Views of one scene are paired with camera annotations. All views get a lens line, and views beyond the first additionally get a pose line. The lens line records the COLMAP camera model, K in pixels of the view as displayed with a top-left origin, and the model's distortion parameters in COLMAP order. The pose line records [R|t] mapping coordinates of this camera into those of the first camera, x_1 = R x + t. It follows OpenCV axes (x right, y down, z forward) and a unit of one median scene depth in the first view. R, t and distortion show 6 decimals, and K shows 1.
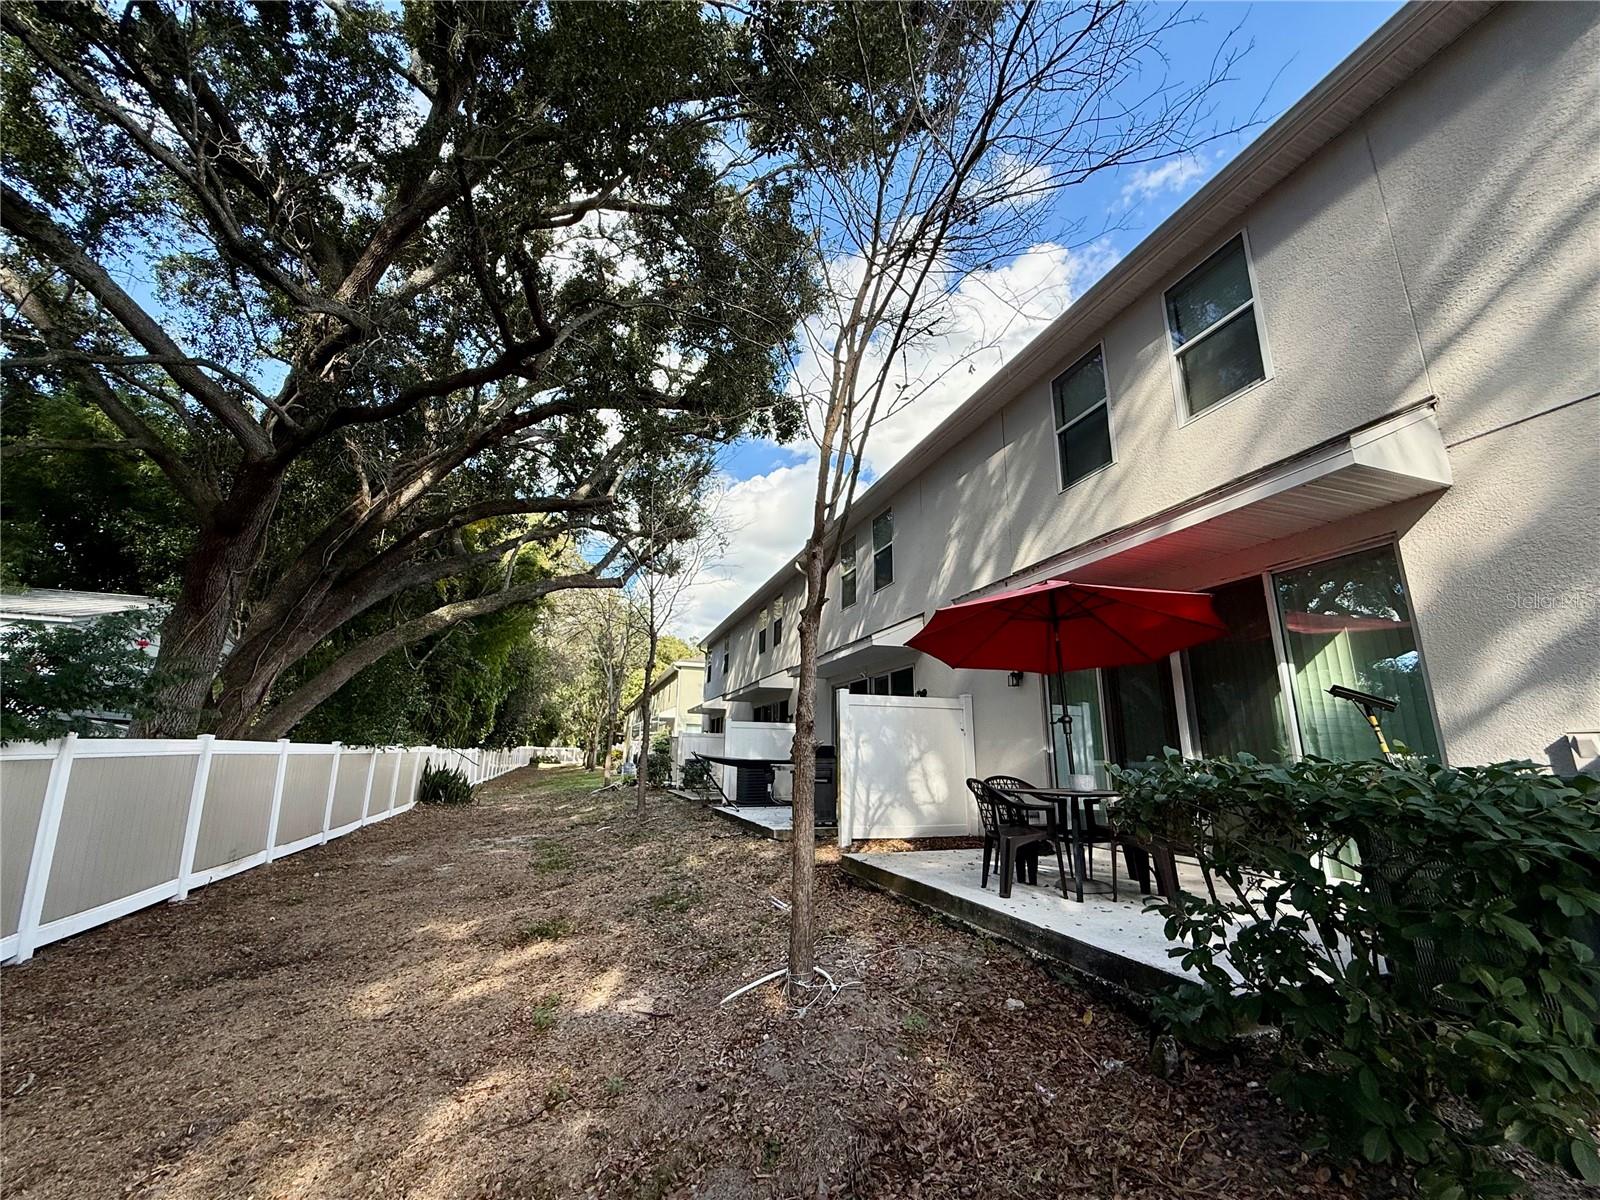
lens RADIAL K [[638.6, 0, 795.5], [0, 638.6, 597.6], [0, 0, 1]] dist [0.000387, 0.000364]
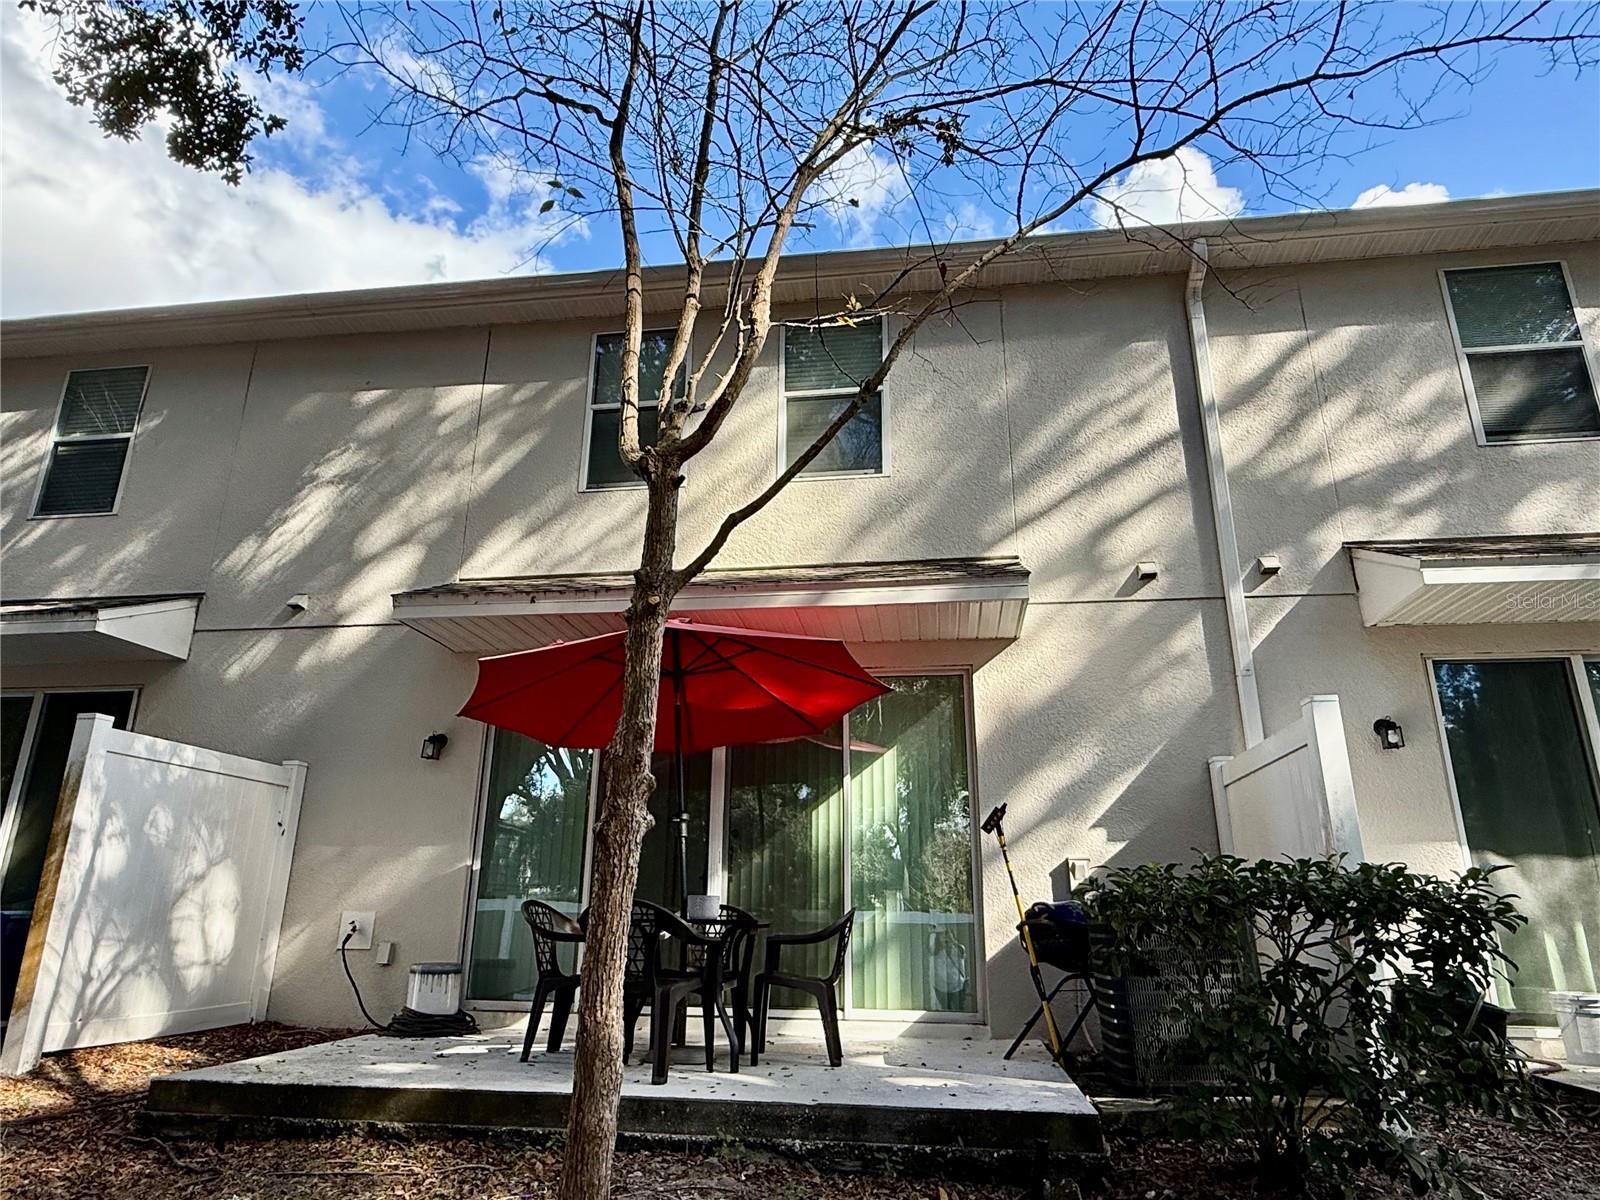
lens RADIAL K [[975.4, 0, 800.0], [0, 975.4, 600.0], [0, 0, 1]] dist [-0.005086, 0.000463]
pose [[0.450014, 0.269424, 0.851409, -0.322118], [-0.223797, 0.957004, -0.184551, 0.084298], [-0.864524, -0.107492, 0.490961, 0.248800]]
